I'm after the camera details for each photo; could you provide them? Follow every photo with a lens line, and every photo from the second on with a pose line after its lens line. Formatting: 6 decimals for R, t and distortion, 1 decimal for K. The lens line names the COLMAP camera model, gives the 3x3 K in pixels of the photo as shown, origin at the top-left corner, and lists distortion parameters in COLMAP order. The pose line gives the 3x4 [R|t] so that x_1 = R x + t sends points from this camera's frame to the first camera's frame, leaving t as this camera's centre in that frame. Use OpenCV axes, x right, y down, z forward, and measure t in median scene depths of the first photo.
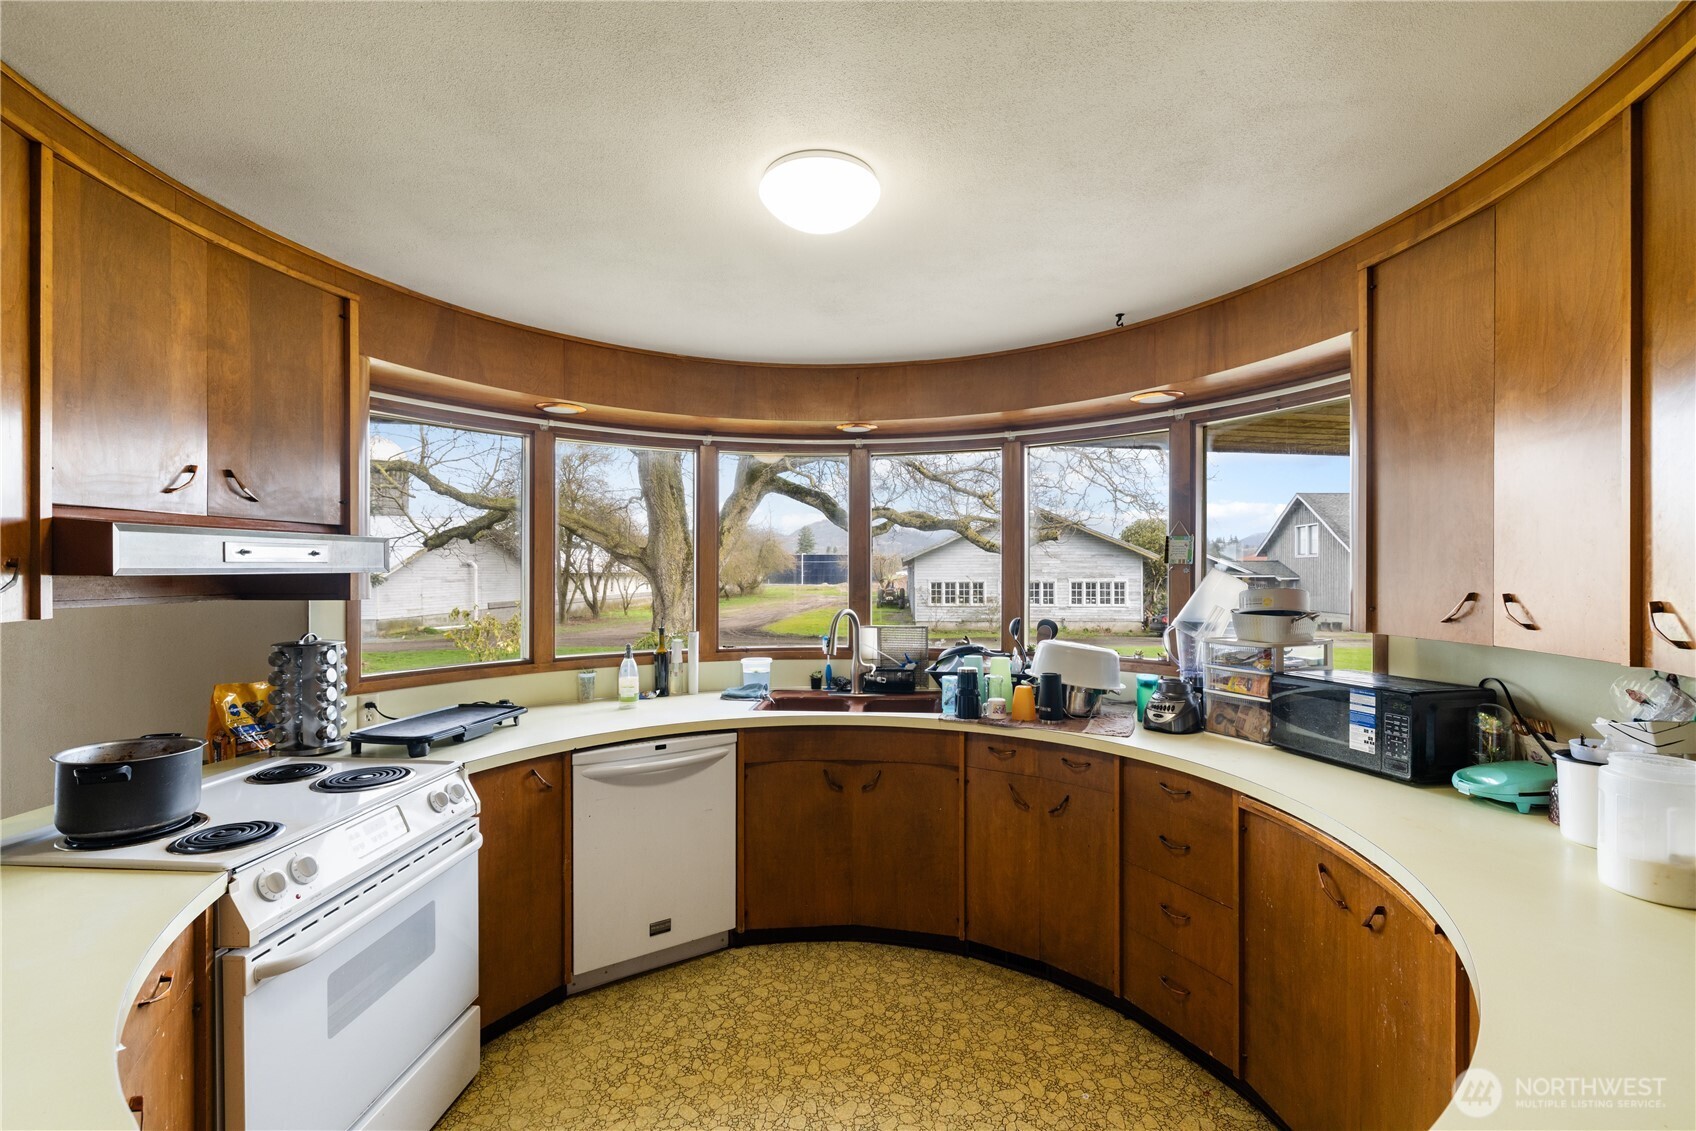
lens RADIAL K [[725.8, 0, 844.6], [0, 725.8, 573.2], [0, 0, 1]] dist [-0.000805, -0.000039]
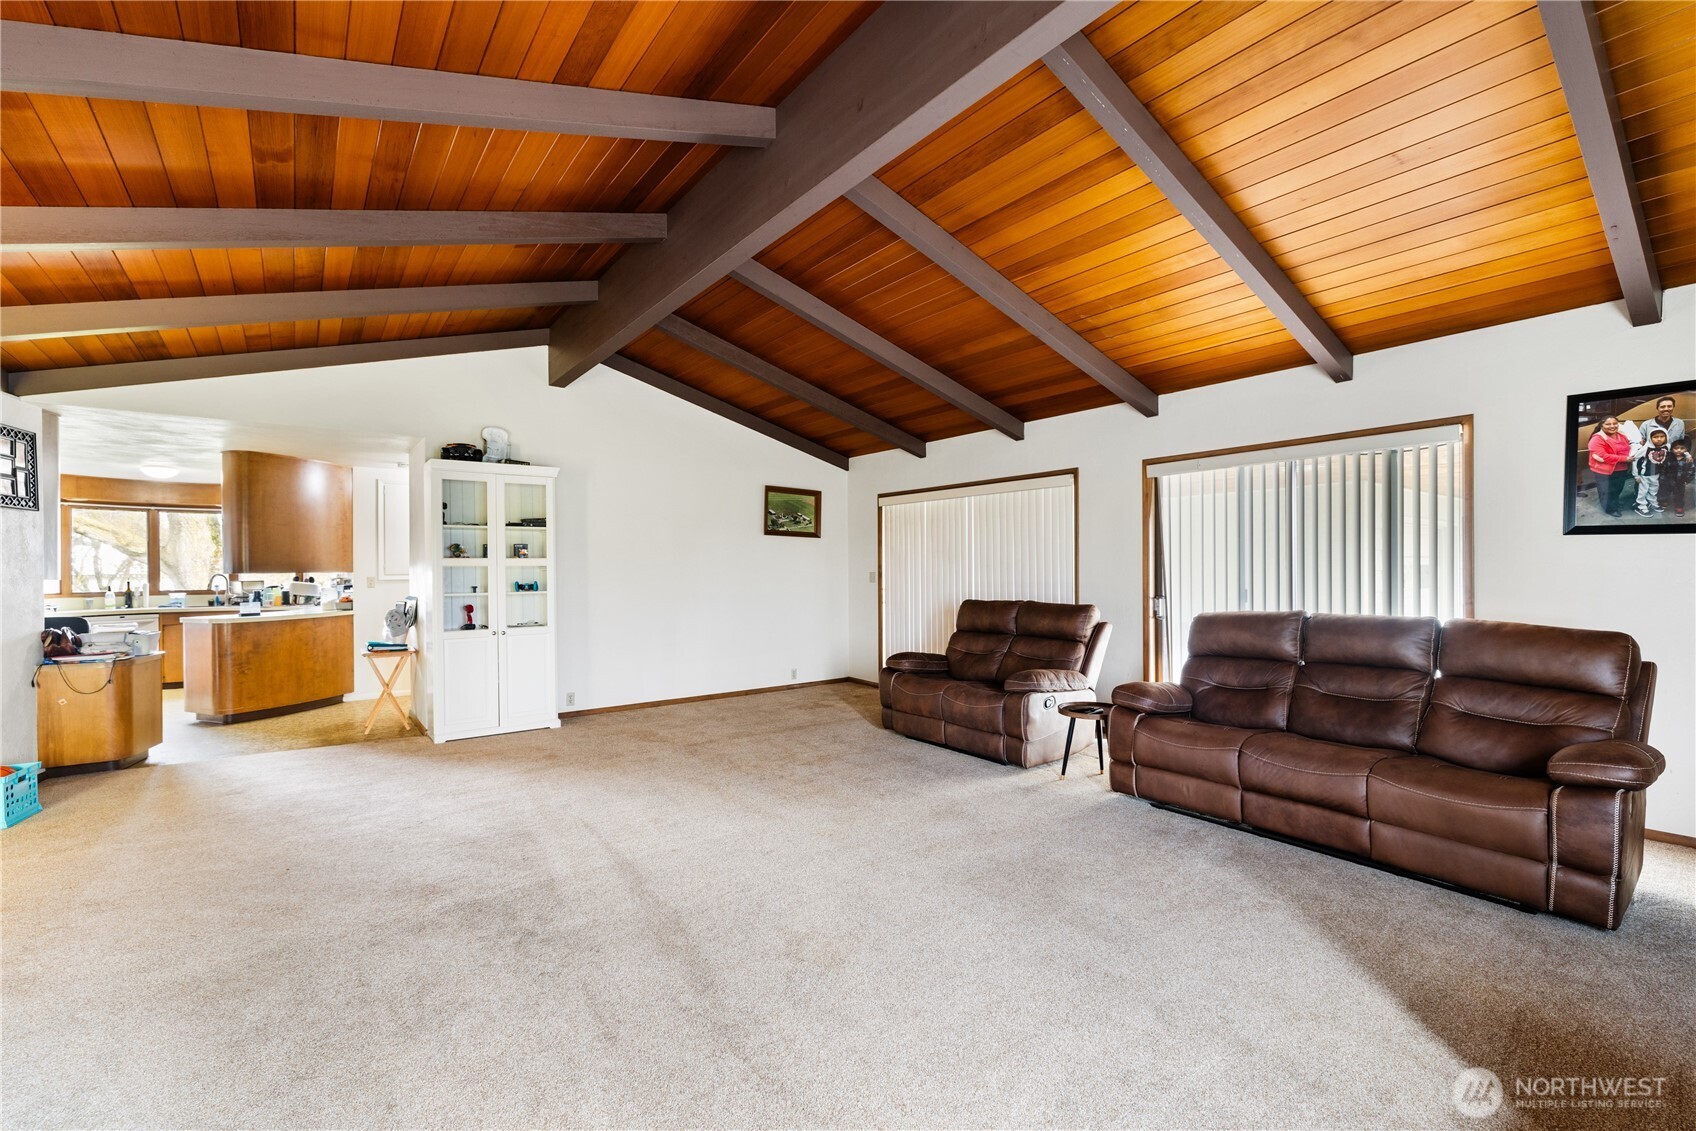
lens RADIAL K [[725.8, 0, 844.6], [0, 725.8, 573.2], [0, 0, 1]] dist [-0.000805, -0.000039]
pose [[0.895352, -0.010403, 0.445237, 0.834627], [0.009465, 0.999946, 0.004330, 0.055581], [-0.445258, 0.000338, 0.895402, -2.311745]]
